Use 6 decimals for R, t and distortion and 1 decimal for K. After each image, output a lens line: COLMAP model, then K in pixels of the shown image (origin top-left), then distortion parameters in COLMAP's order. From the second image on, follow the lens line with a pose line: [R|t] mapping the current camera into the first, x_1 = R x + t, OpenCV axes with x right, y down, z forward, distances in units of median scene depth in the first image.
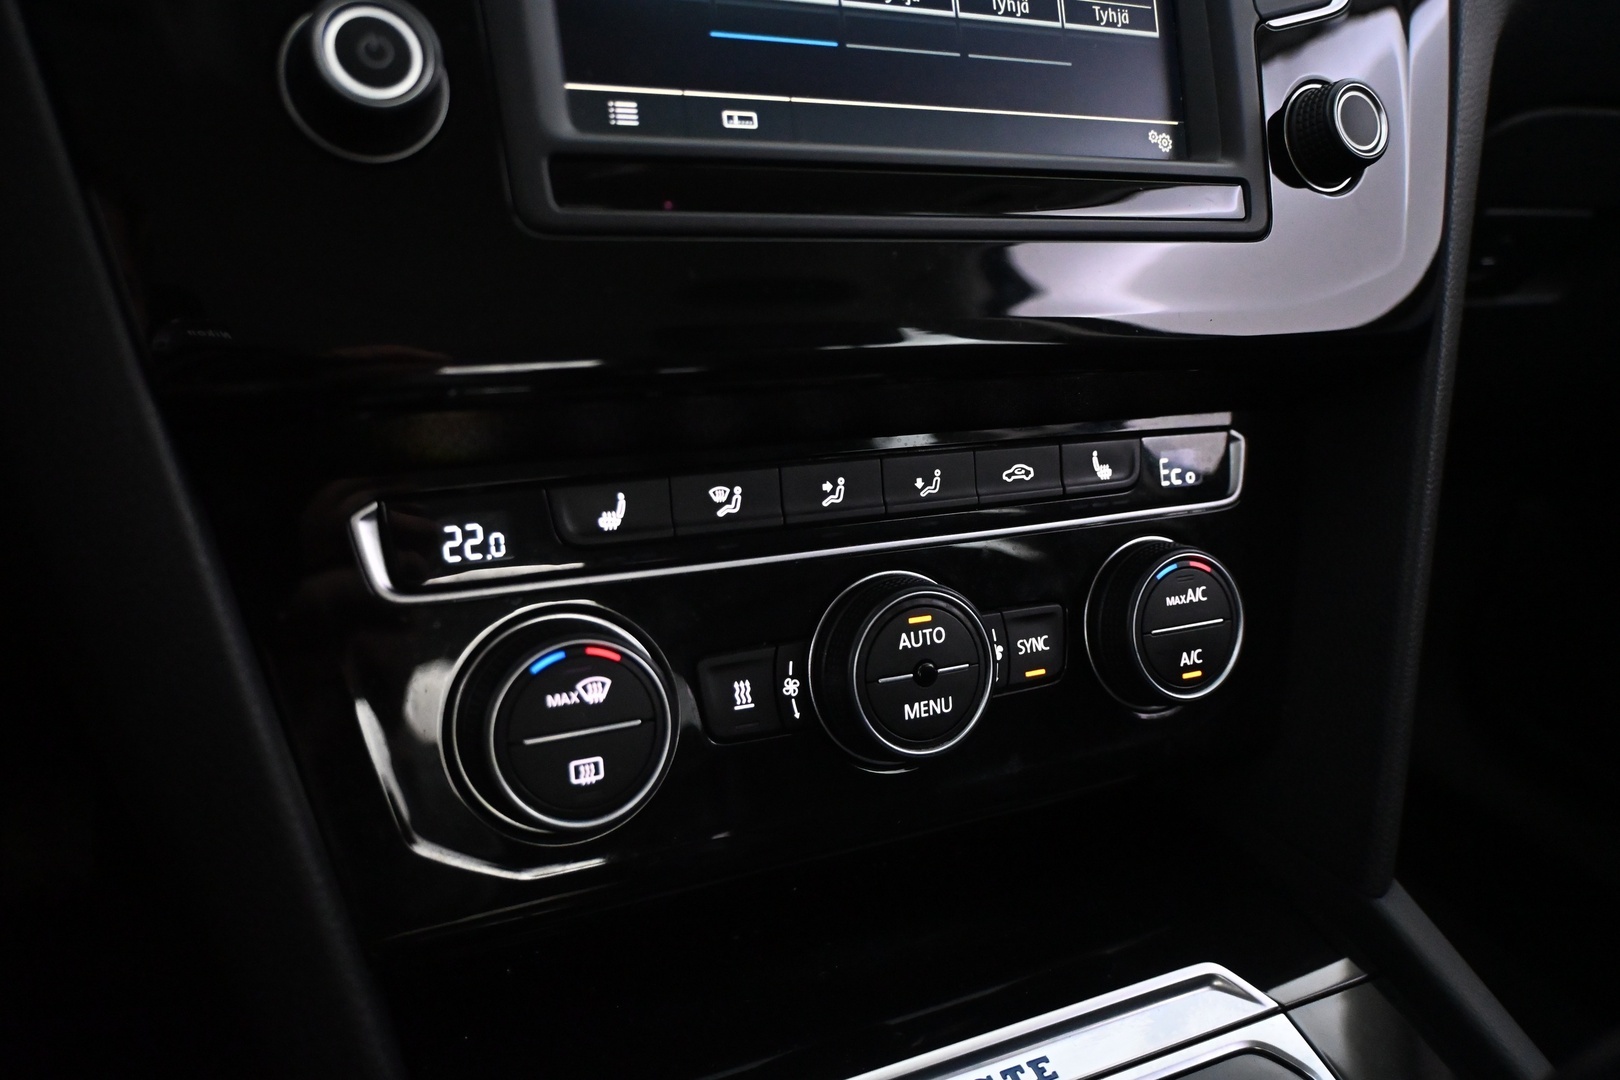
lens RADIAL K [[1210.2, 0, 799.2], [0, 1210.2, 544.3], [0, 0, 1]] dist [-0.014000, -0.002081]
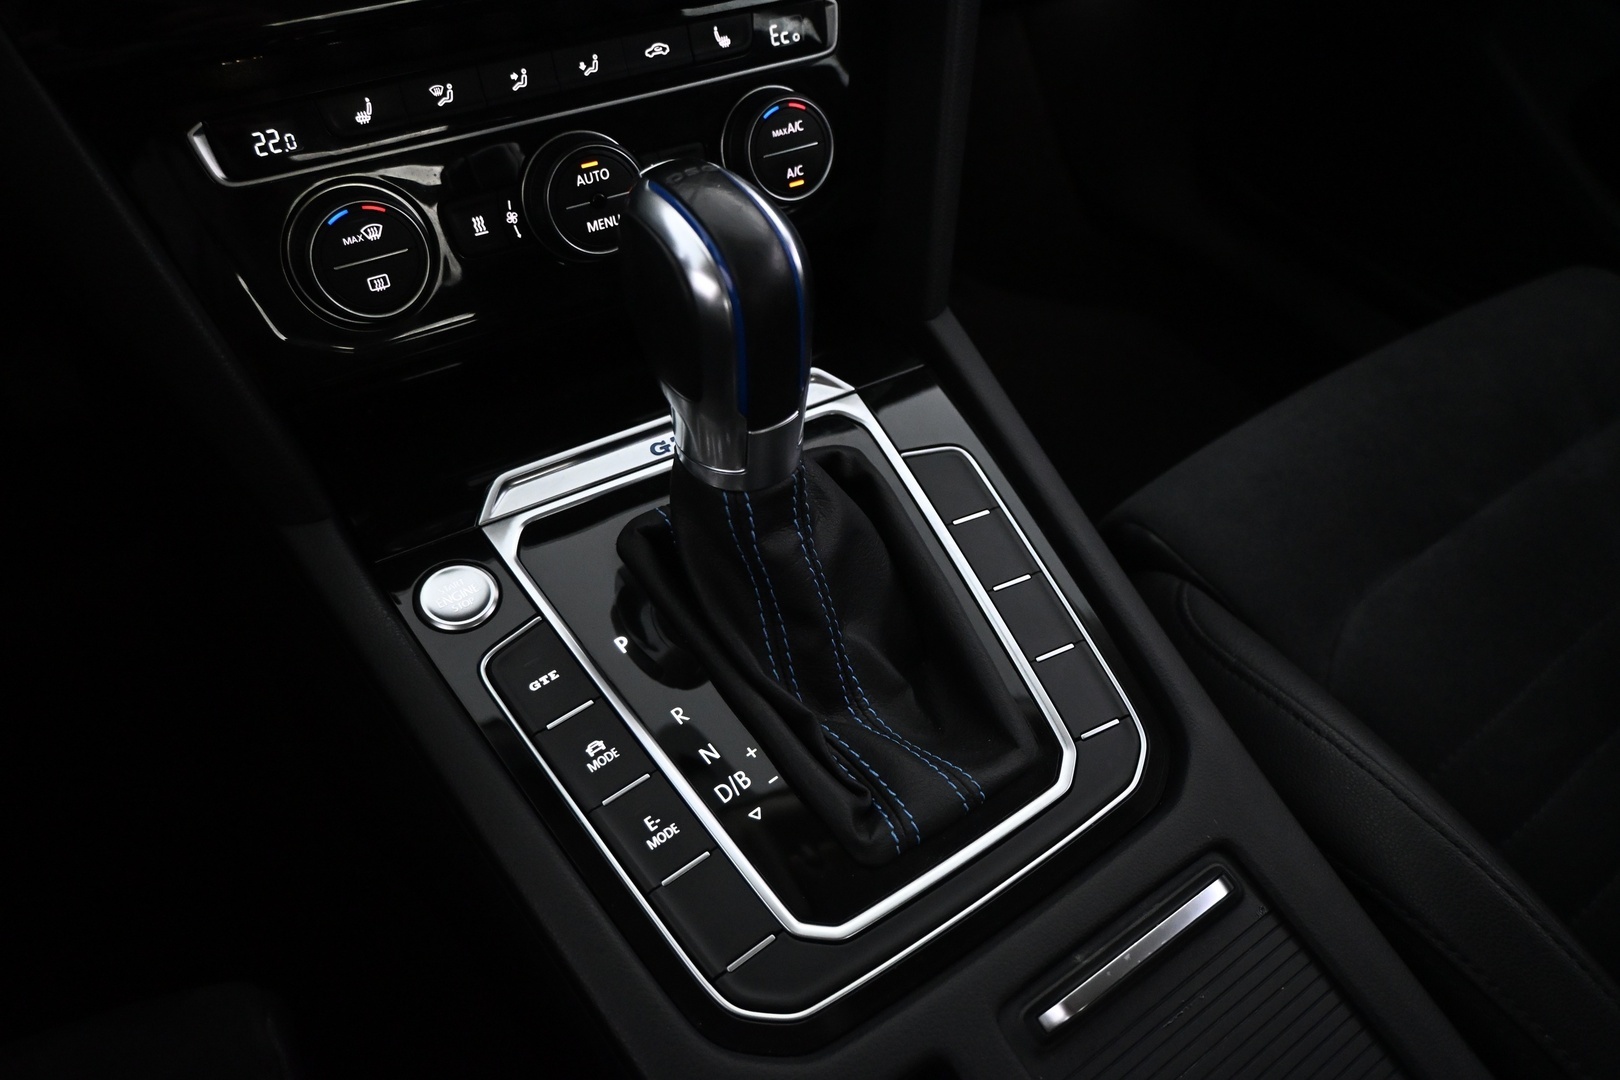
lens RADIAL K [[1146.5, 0, 815.0], [0, 1146.5, 526.8], [0, 0, 1]] dist [-0.001814, -0.002624]
pose [[0.993247, -0.104917, 0.049521, 0.261417], [0.077602, 0.918105, 0.388665, -0.058129], [-0.086243, -0.382198, 0.920047, -0.528580]]
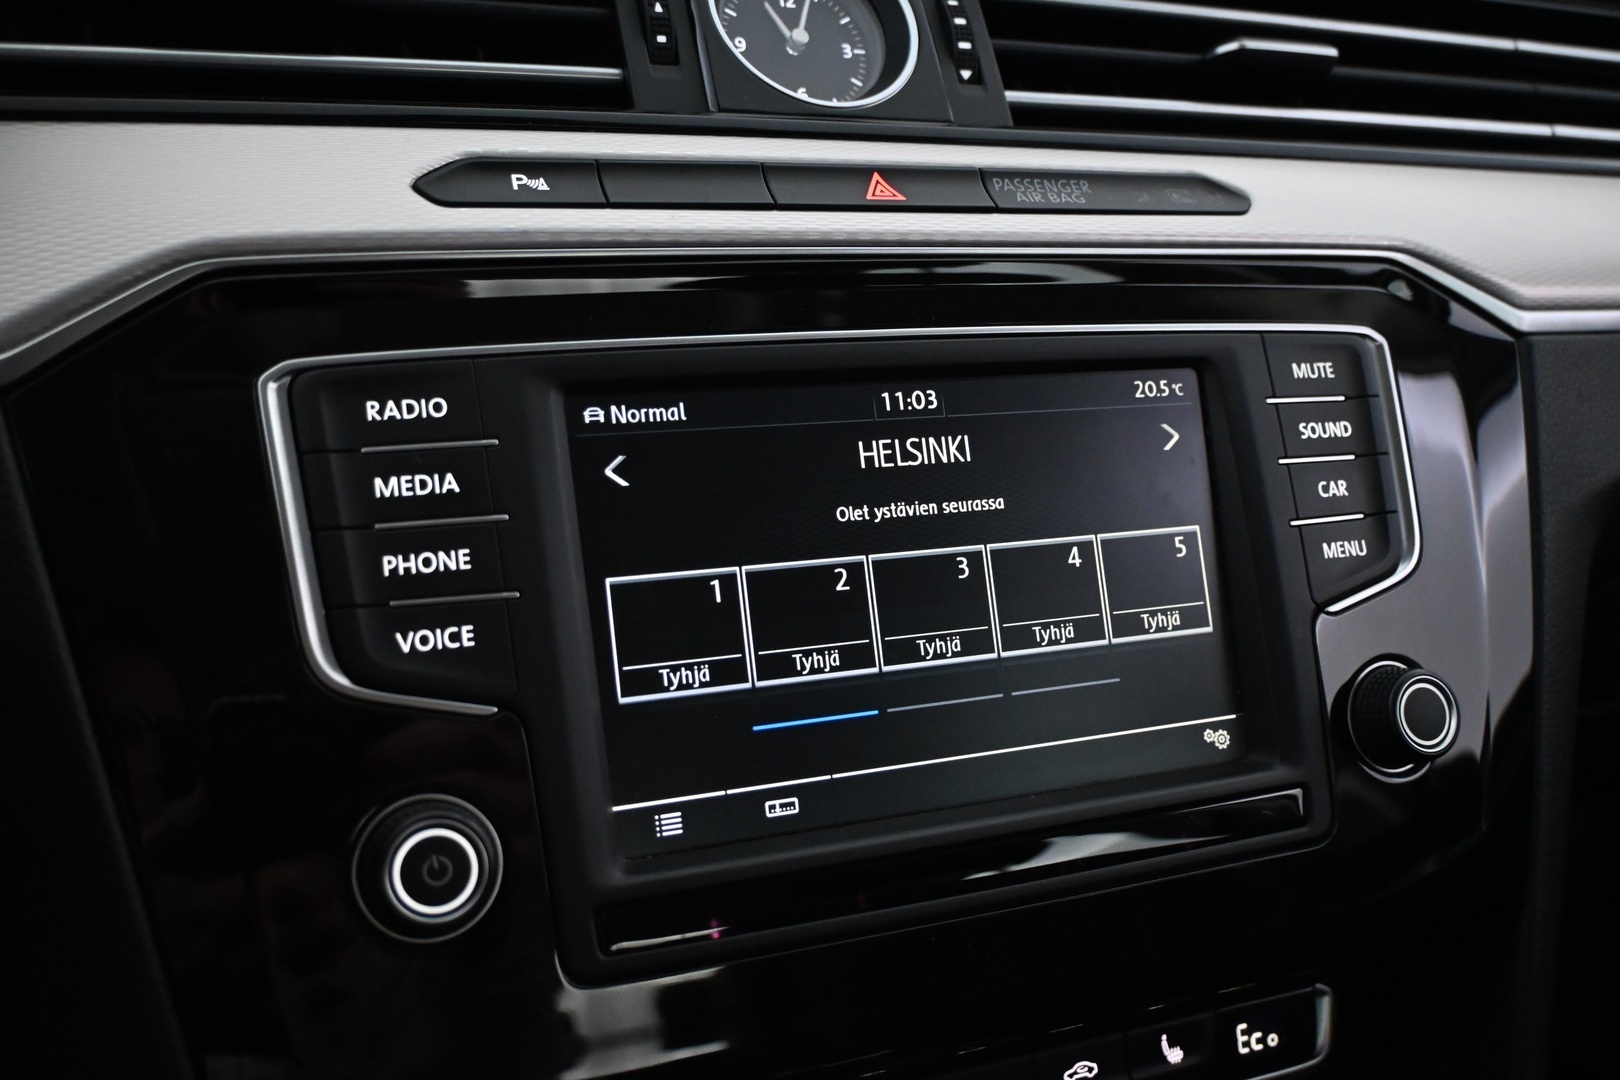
lens RADIAL K [[1415.2, 0, 807.3], [0, 1415.2, 531.3], [0, 0, 1]] dist [-0.018654, -0.005703]
pose [[0.996509, -0.015164, -0.082101, 0.067142], [0.007670, 0.995836, -0.090841, -0.422877], [0.083137, 0.089895, 0.992475, -0.195774]]
